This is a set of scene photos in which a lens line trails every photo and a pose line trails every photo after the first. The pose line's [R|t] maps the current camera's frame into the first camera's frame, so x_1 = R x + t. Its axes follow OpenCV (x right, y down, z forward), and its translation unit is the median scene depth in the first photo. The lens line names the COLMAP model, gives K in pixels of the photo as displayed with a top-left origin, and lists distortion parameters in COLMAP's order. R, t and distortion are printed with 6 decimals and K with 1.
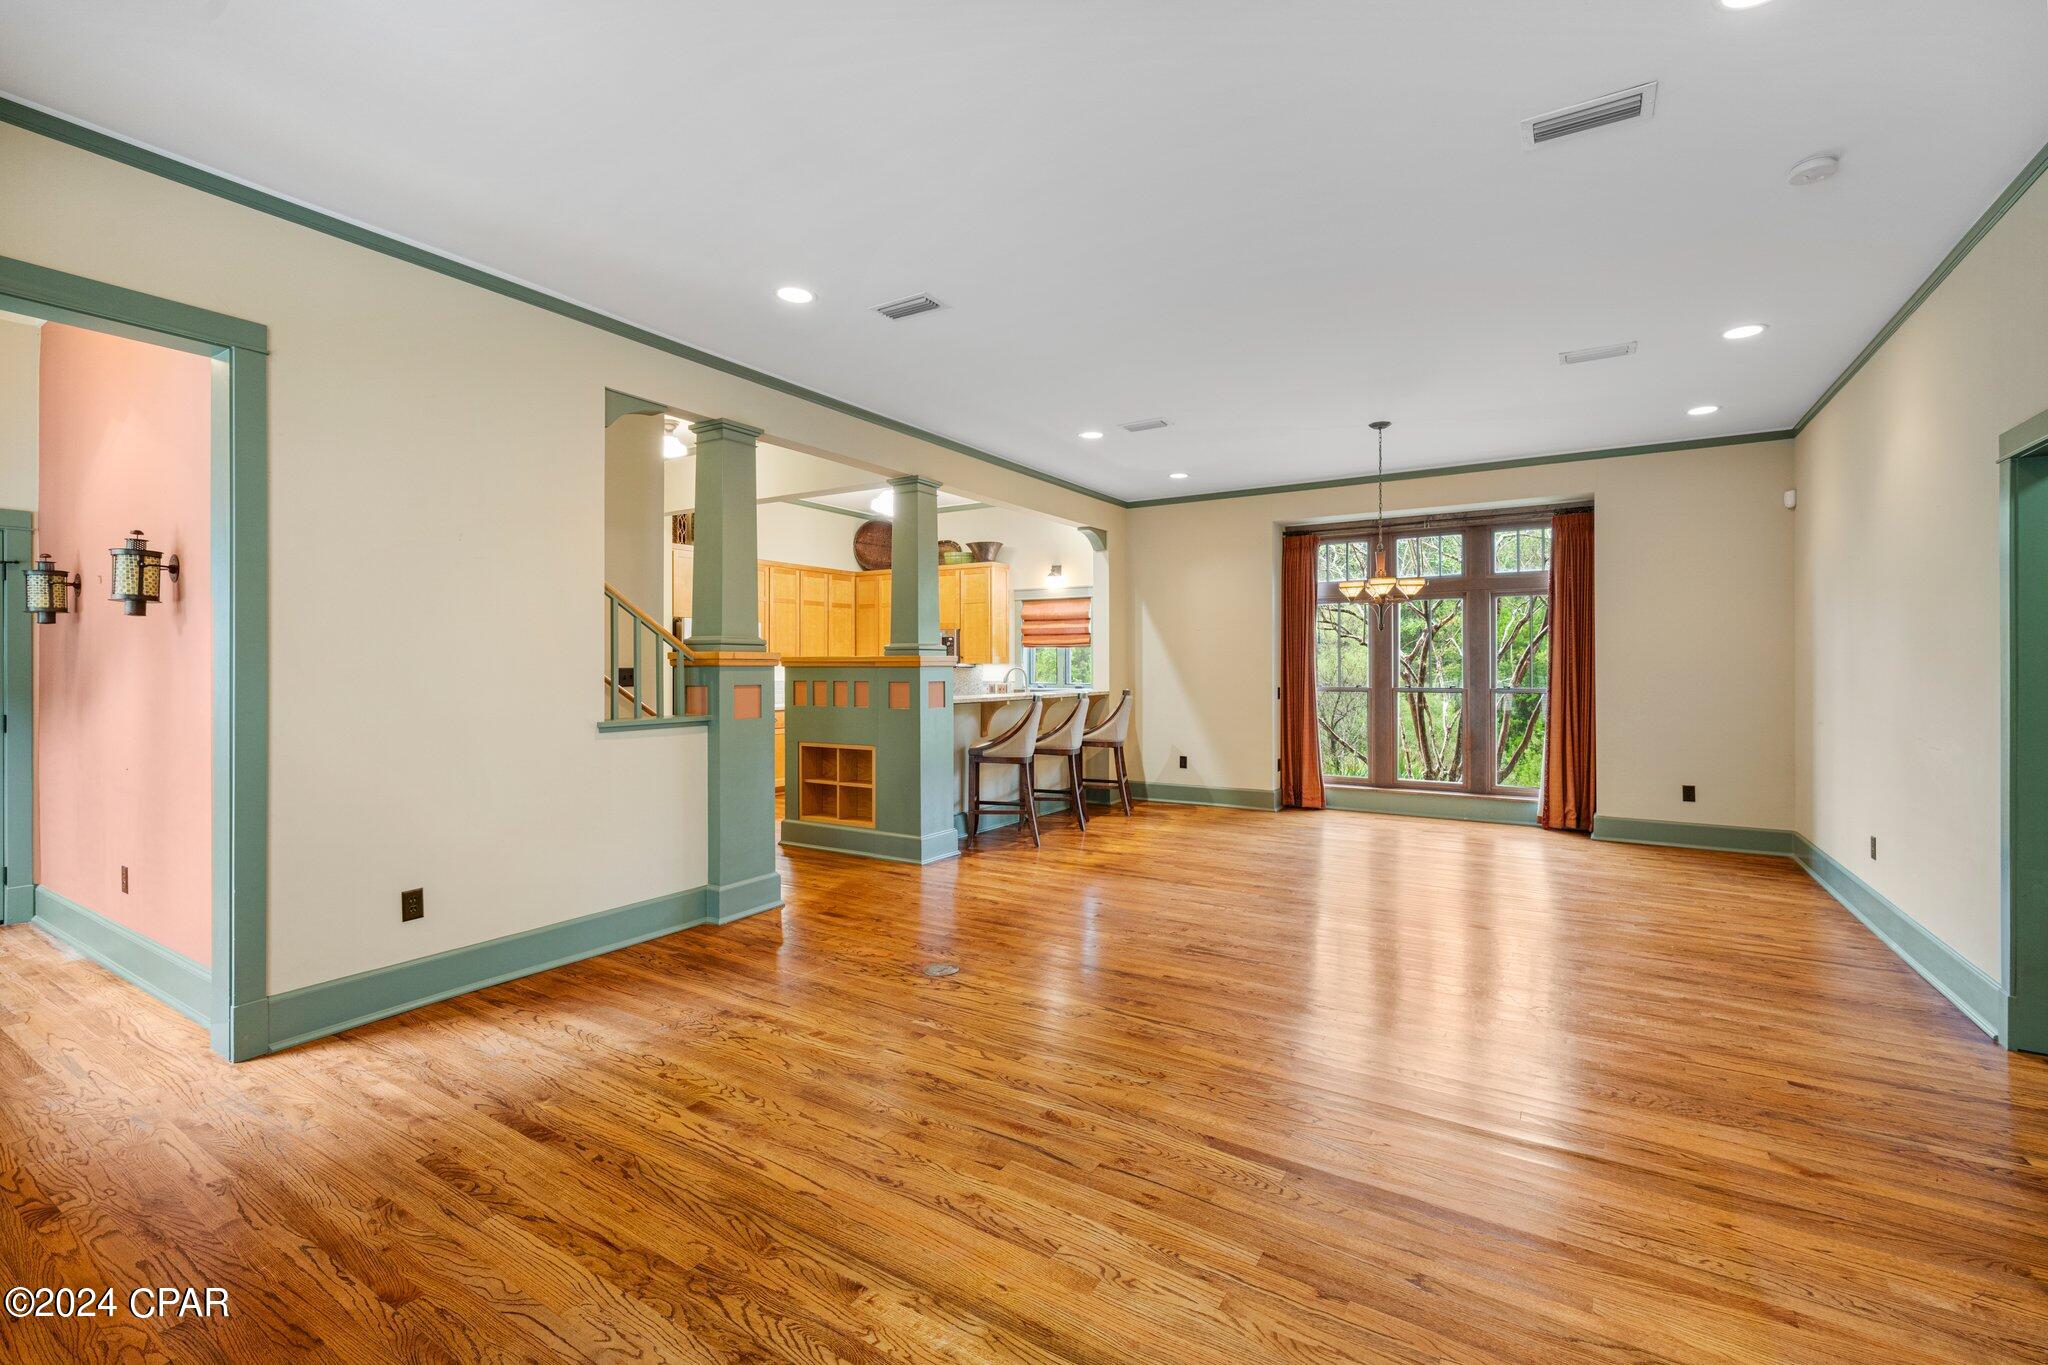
lens RADIAL K [[884.5, 0, 1025.0], [0, 884.5, 670.1], [0, 0, 1]] dist [0.000232, -0.000351]
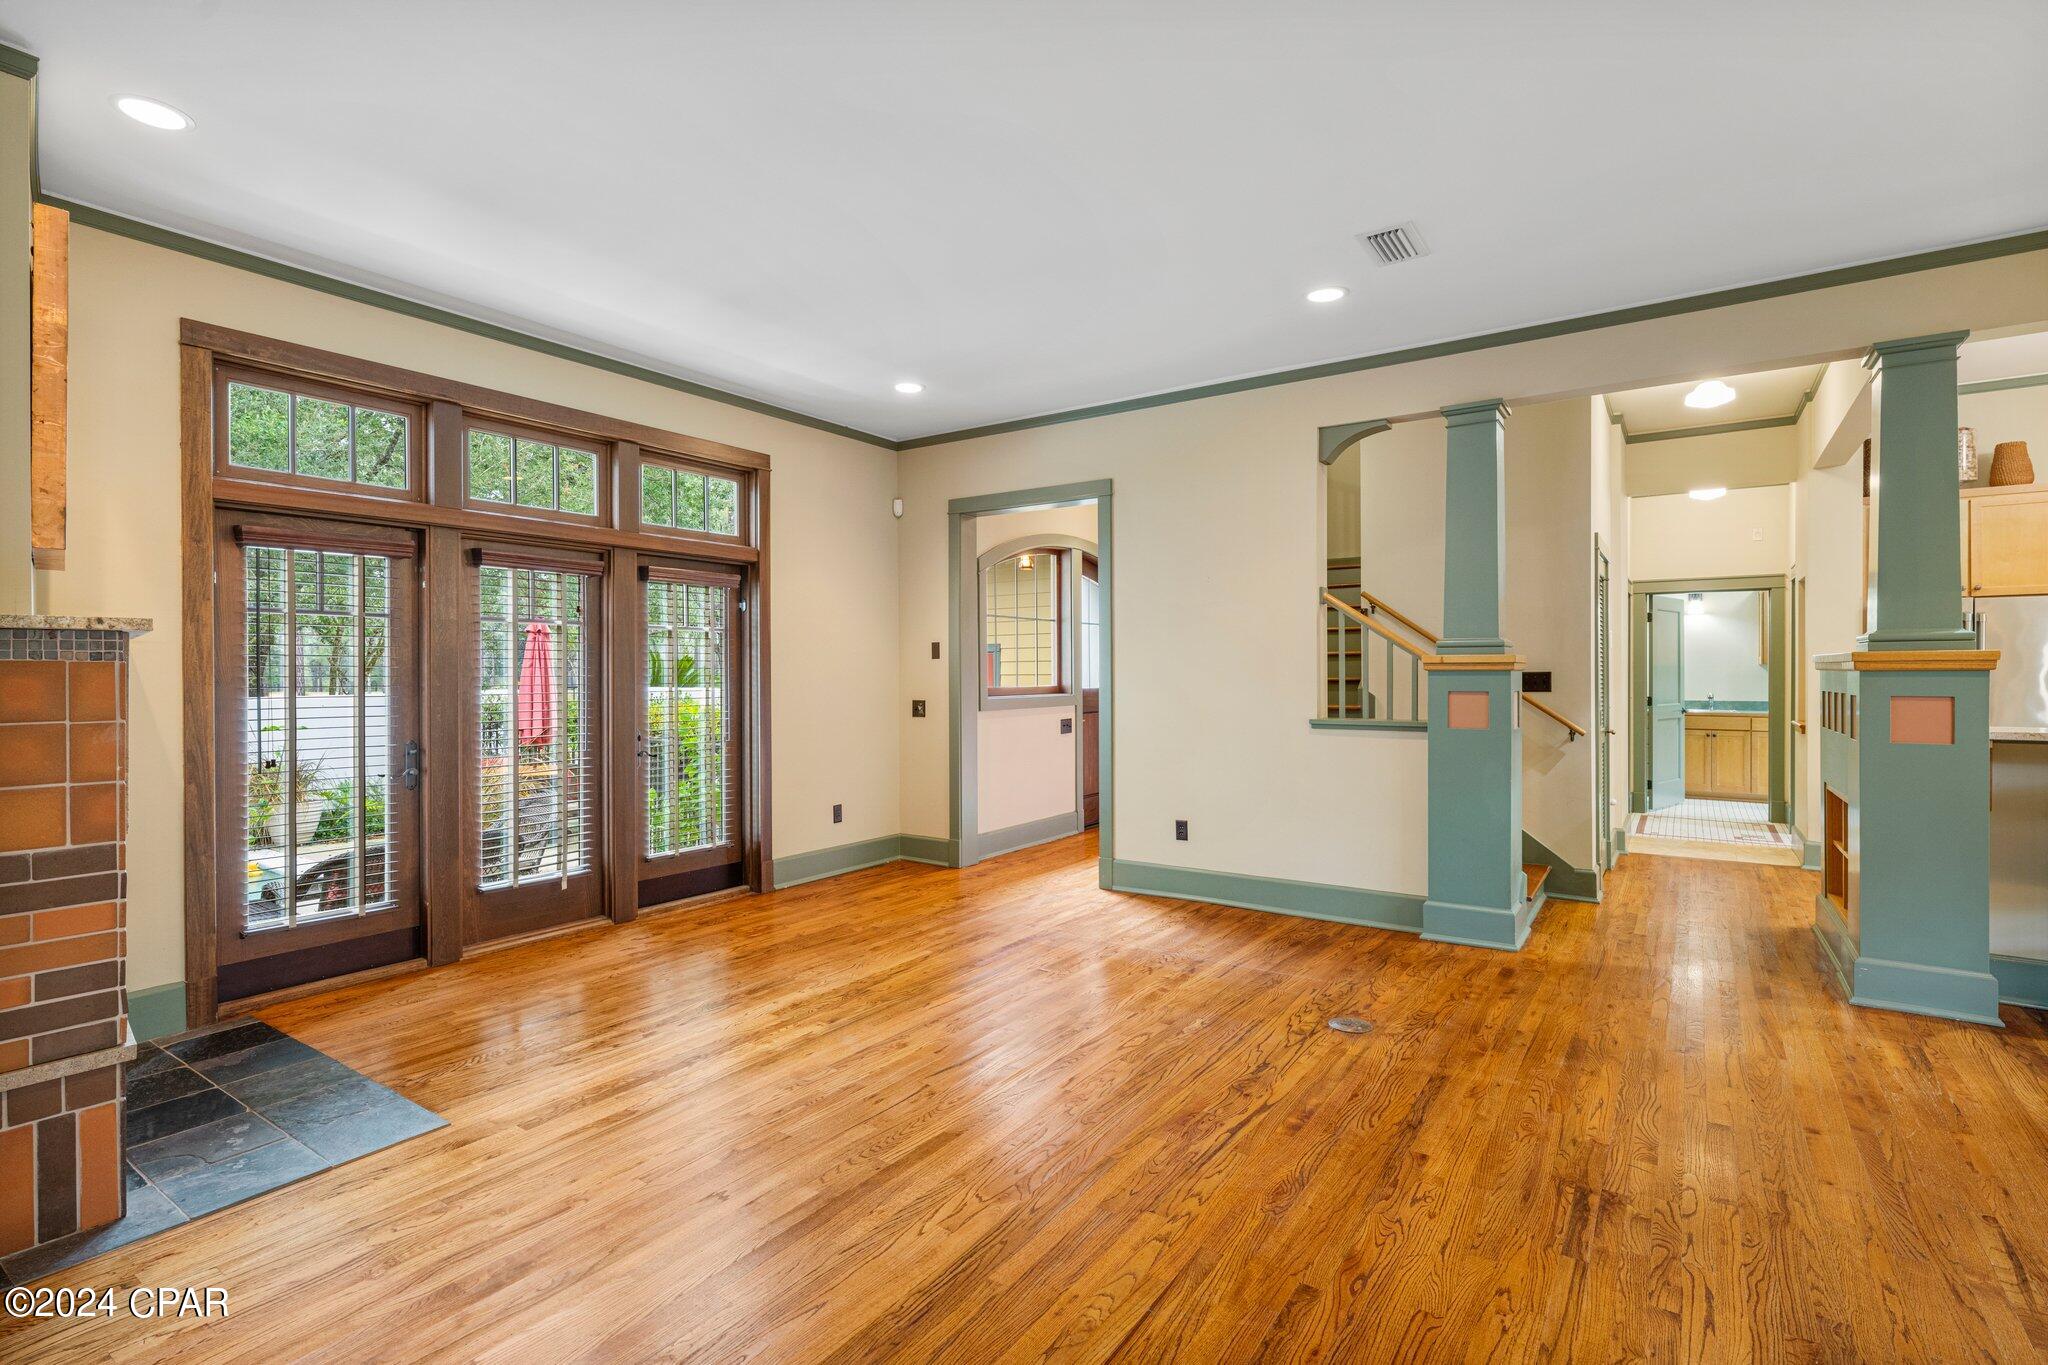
lens RADIAL K [[954.9, 0, 1029.7], [0, 954.9, 676.0], [0, 0, 1]] dist [0.000654, 0.000575]
pose [[-0.043042, 0.006050, -0.999055, 0.480288], [-0.000842, 0.999981, 0.006092, -0.003030], [0.999073, 0.001103, -0.043037, 0.415718]]
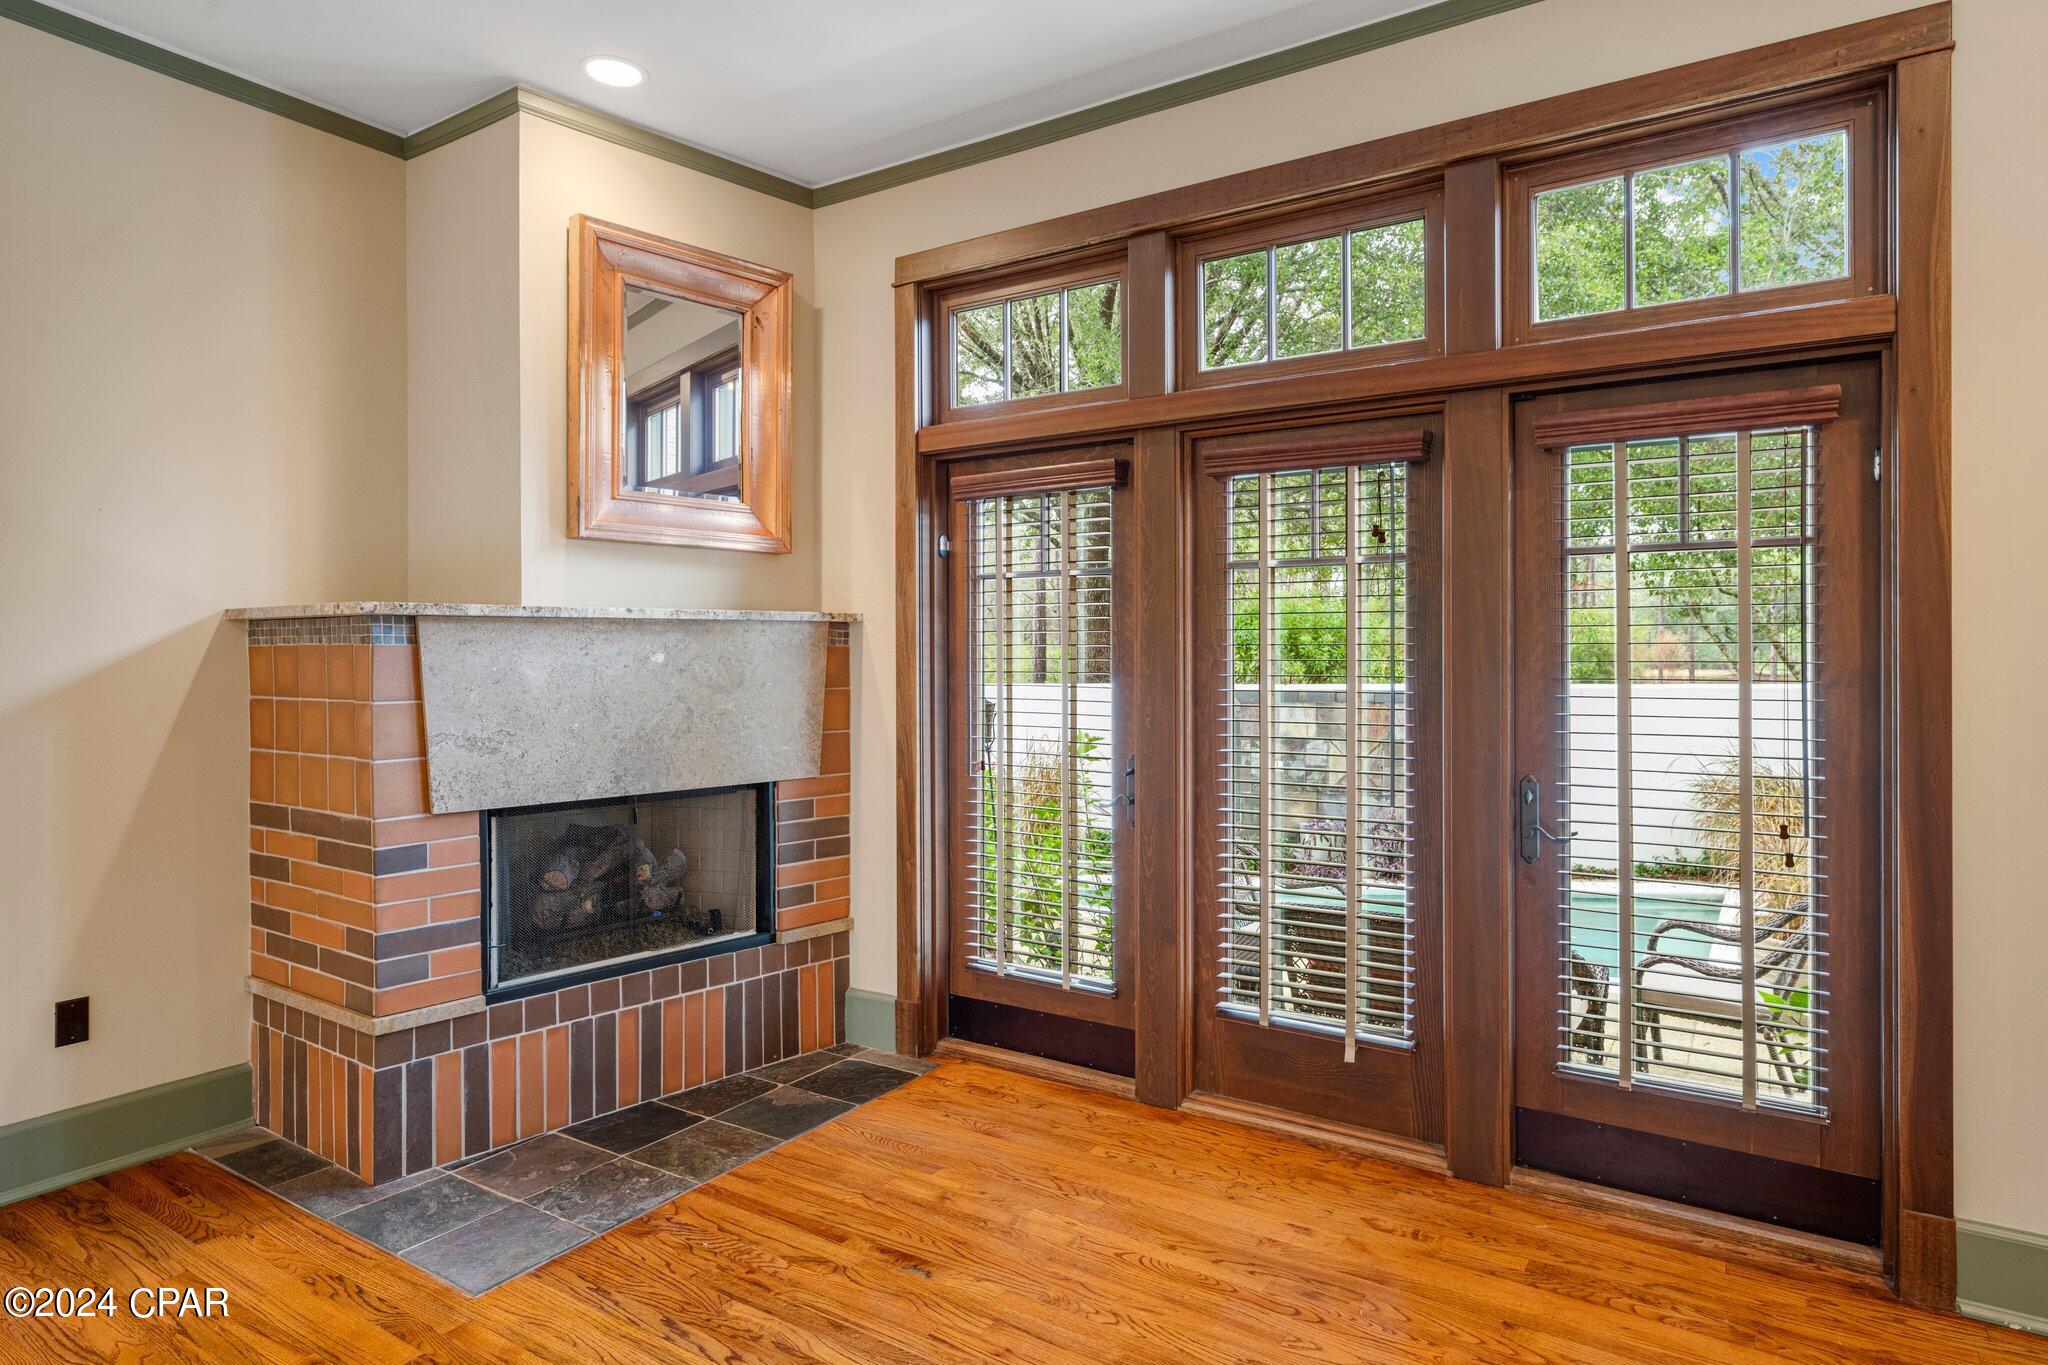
lens RADIAL K [[1155.1, 0, 1029.0], [0, 1155.1, 653.6], [0, 0, 1]] dist [0.001997, 0.000047]
pose [[-0.999827, 0.004548, 0.018047, -0.106730], [0.004604, 0.999985, 0.003047, -0.002860], [-0.018033, 0.003129, -0.999832, 0.498495]]
